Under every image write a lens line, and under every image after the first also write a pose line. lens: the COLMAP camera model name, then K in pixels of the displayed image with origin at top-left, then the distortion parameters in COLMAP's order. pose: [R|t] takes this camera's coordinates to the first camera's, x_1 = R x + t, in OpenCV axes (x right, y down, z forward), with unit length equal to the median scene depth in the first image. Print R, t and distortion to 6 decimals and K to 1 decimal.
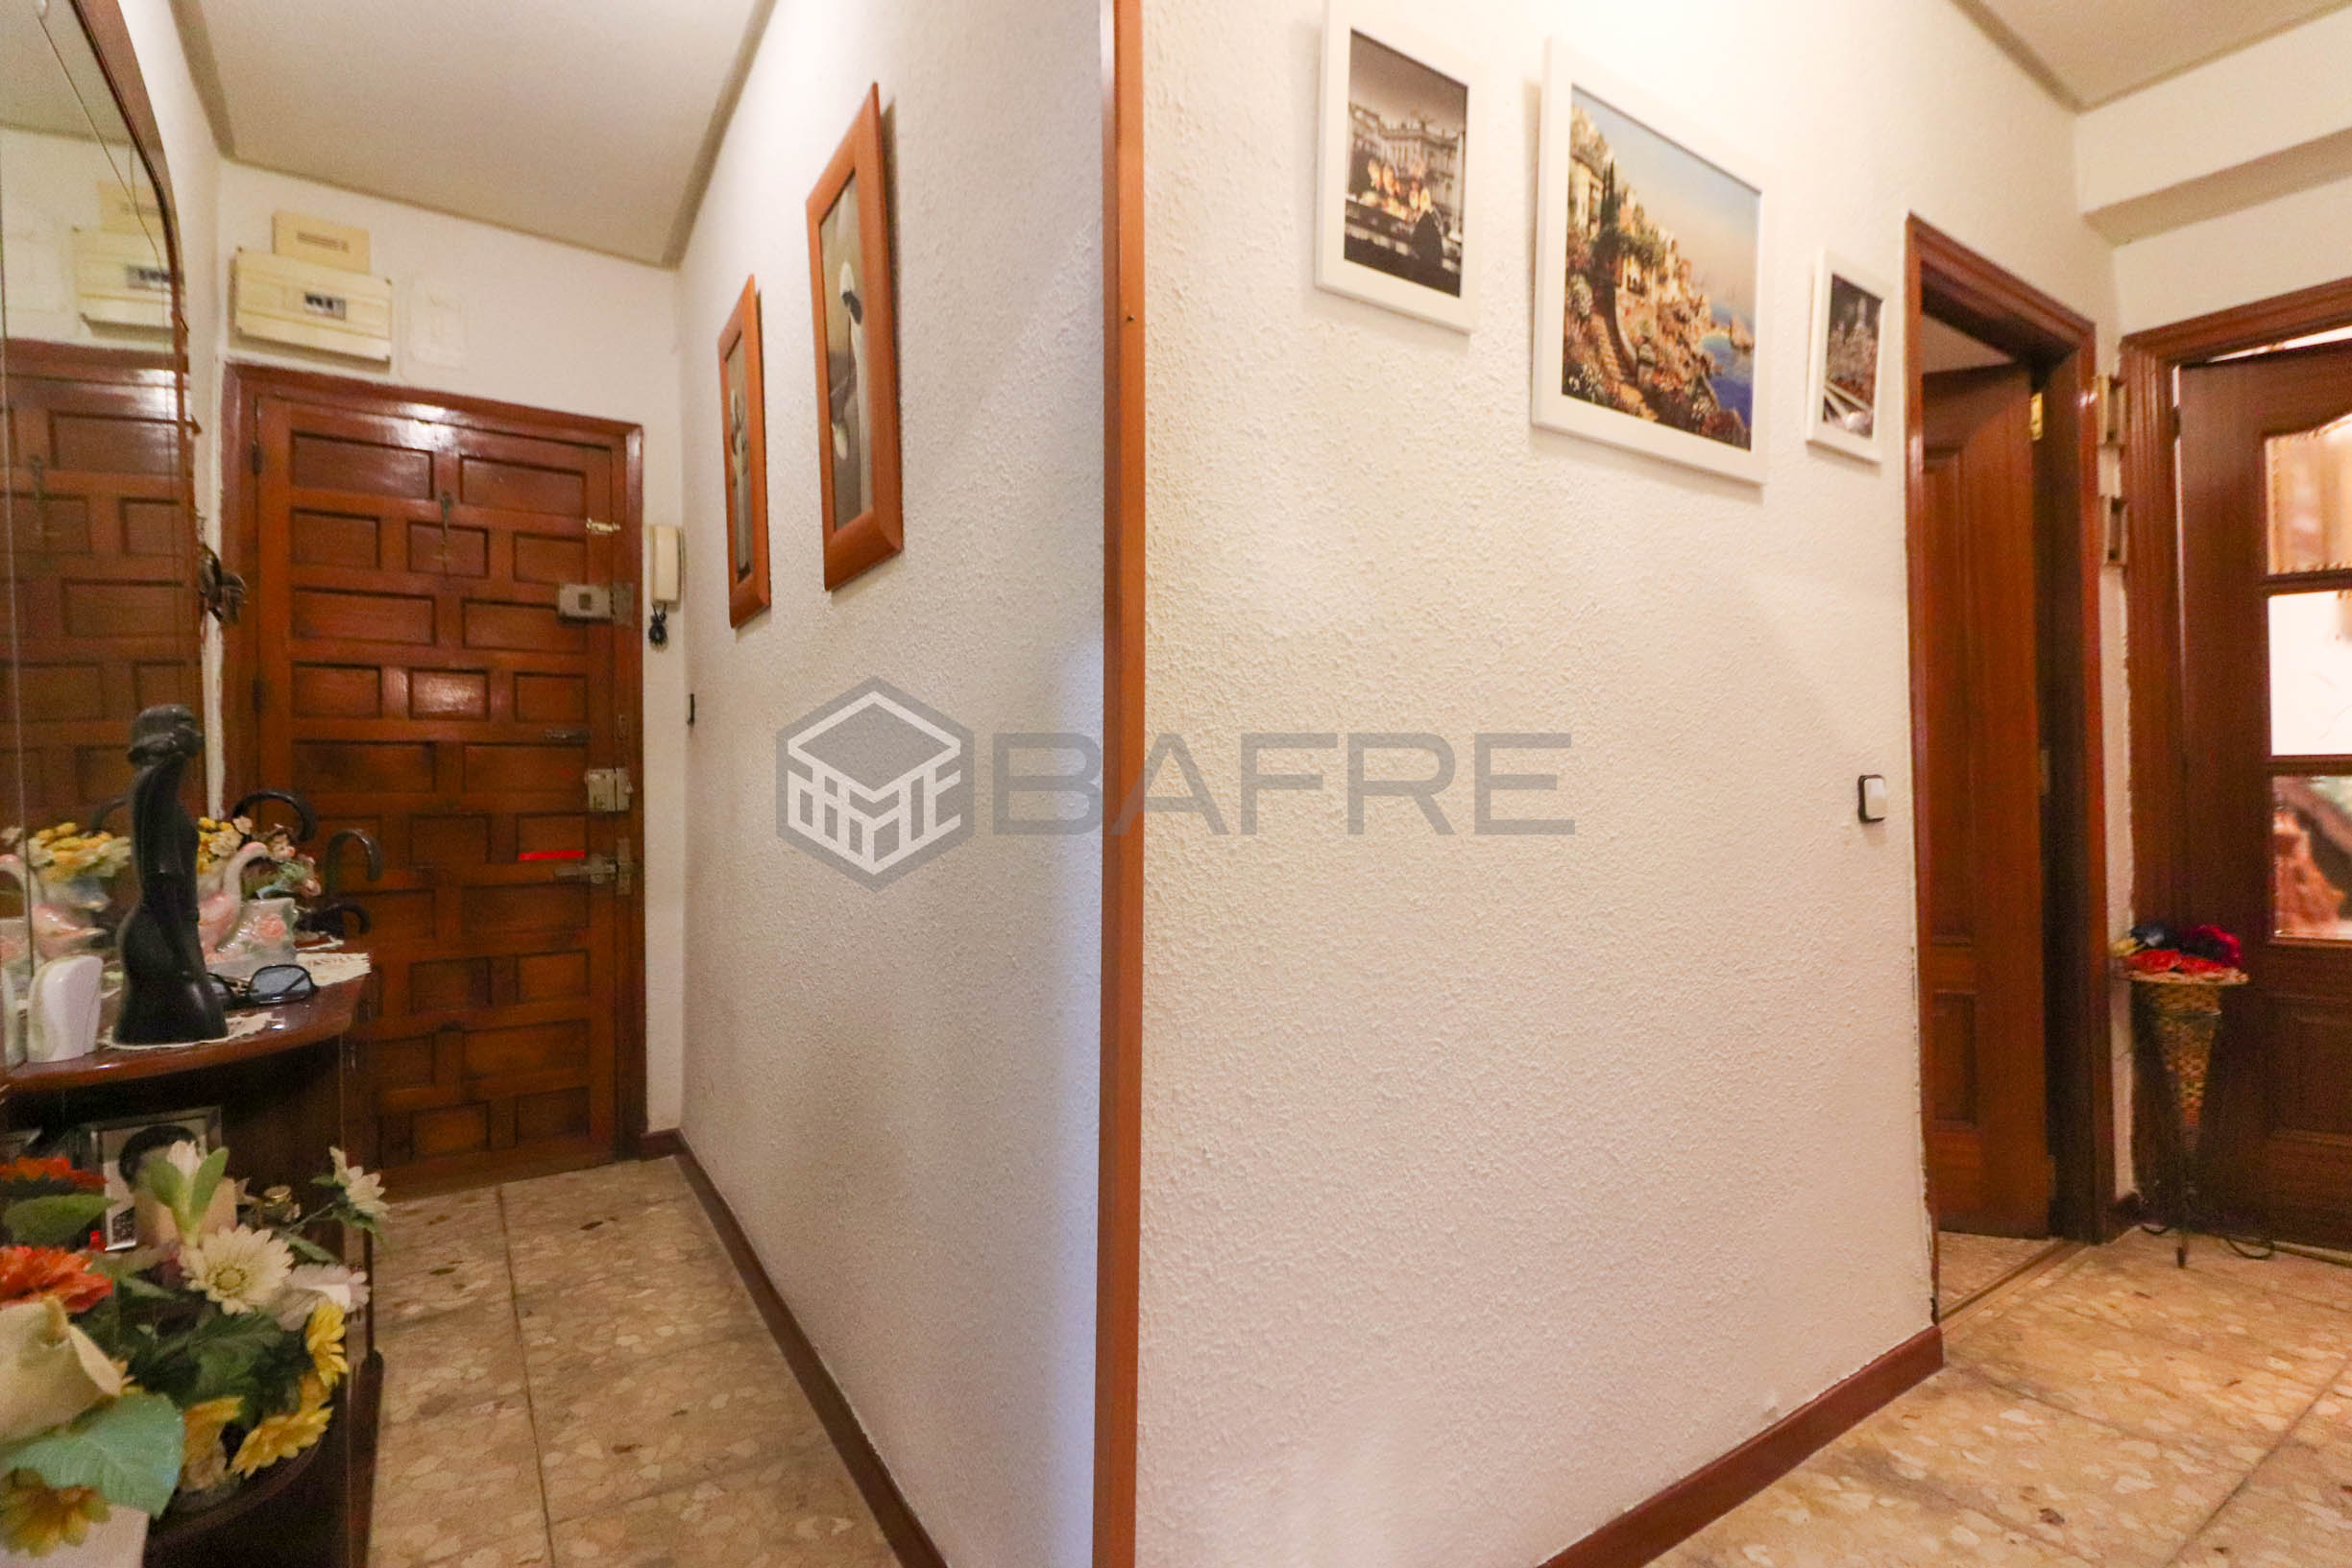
lens RADIAL K [[1102.1, 0, 1176.0], [0, 1102.1, 784.0], [0, 0, 1]] dist [0.010418, -0.000800]
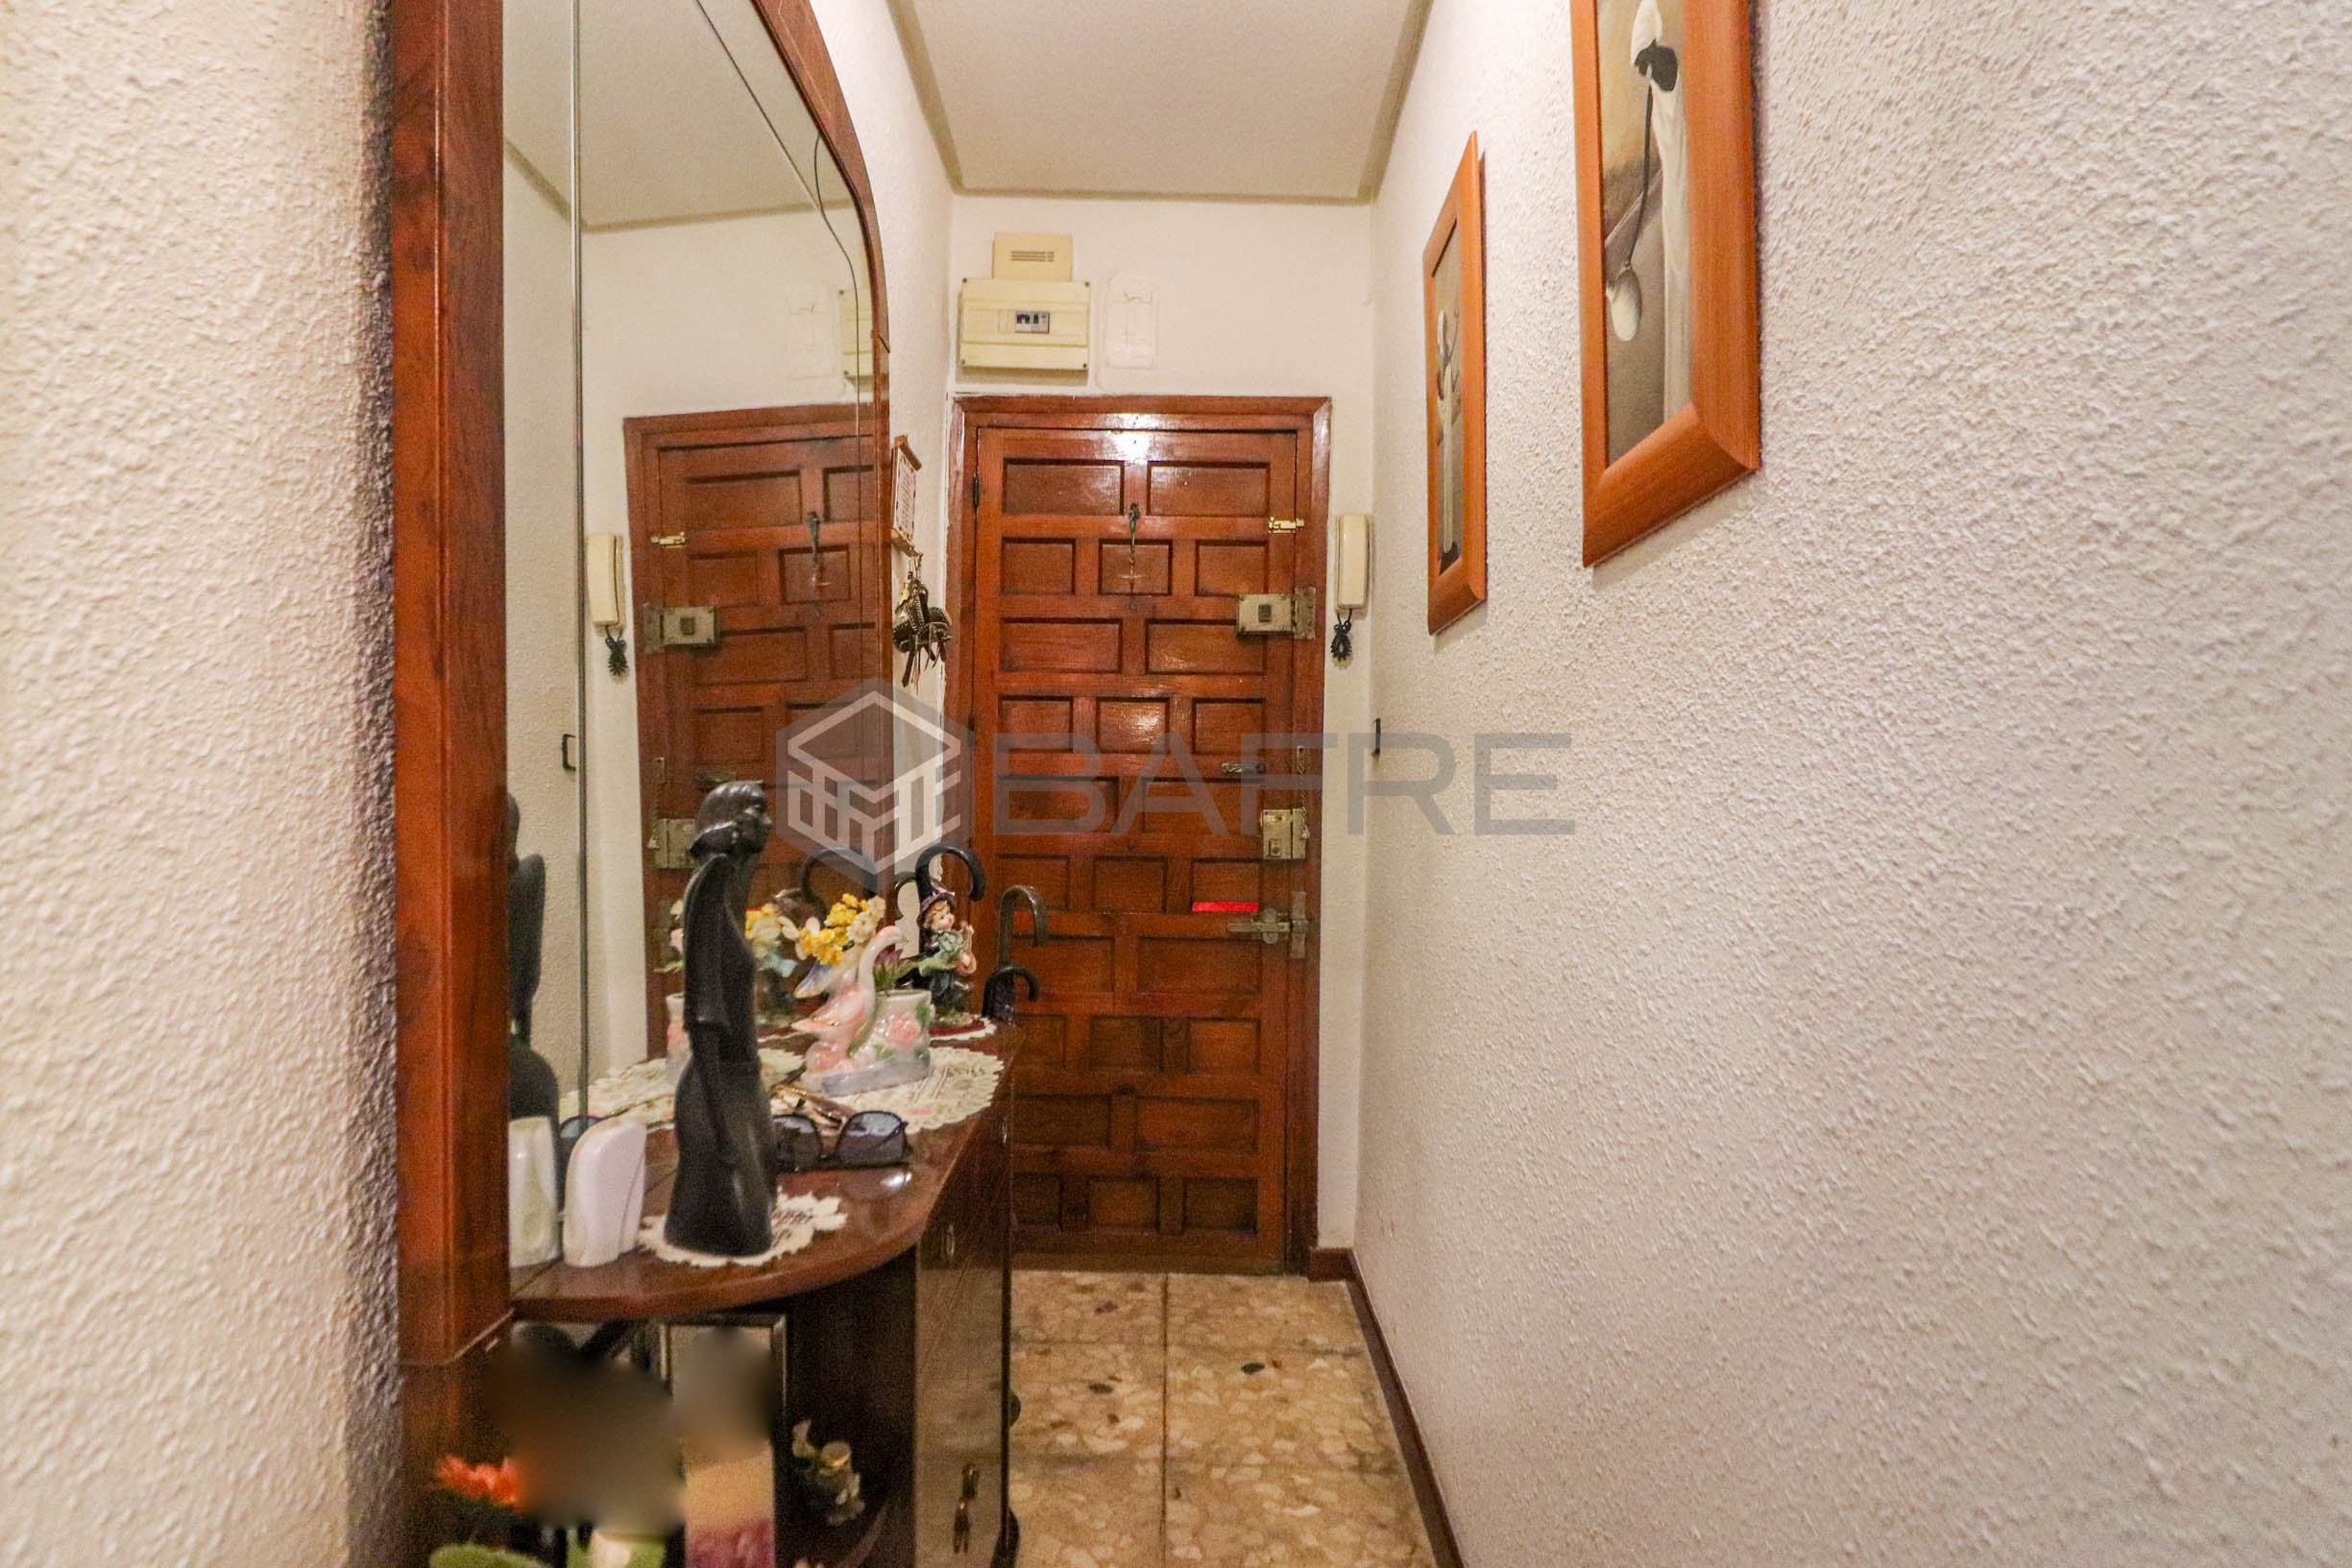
lens RADIAL K [[1007.5, 0, 1176.0], [0, 1007.5, 784.0], [0, 0, 1]] dist [0.001408, 0.000079]
pose [[0.822230, 0.026933, -0.568518, -0.154793], [-0.019544, 0.999627, 0.019091, -0.050069], [0.568820, -0.004586, 0.822449, 0.342874]]
